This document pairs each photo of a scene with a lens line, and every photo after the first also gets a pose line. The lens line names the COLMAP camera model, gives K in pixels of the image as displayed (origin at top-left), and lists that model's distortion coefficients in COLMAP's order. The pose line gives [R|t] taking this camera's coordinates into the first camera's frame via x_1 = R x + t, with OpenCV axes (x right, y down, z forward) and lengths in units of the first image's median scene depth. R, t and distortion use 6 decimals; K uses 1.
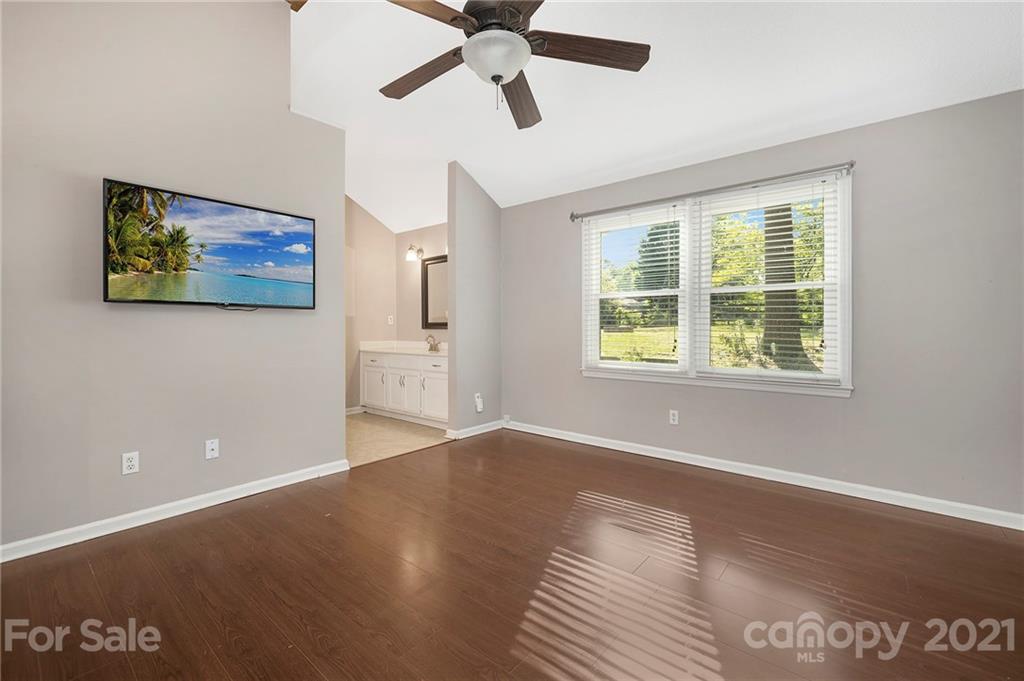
lens RADIAL K [[434.9, 0, 512.7], [0, 434.9, 338.5], [0, 0, 1]] dist [0.001986, -0.000022]
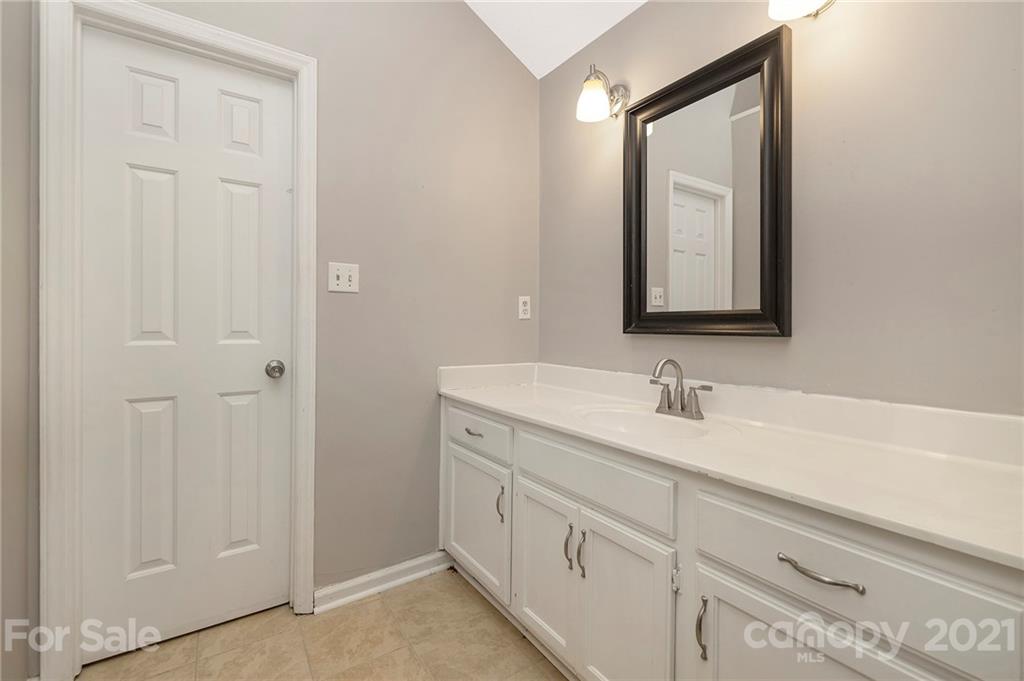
lens RADIAL K [[434.9, 0, 511.0], [0, 434.9, 331.7], [0, 0, 1]] dist [0.001986, -0.000022]
pose [[0.959854, 0.010672, -0.280297, -0.201360], [-0.011640, 0.999931, -0.001789, -0.021899], [0.280258, 0.004980, 0.959912, 0.685840]]
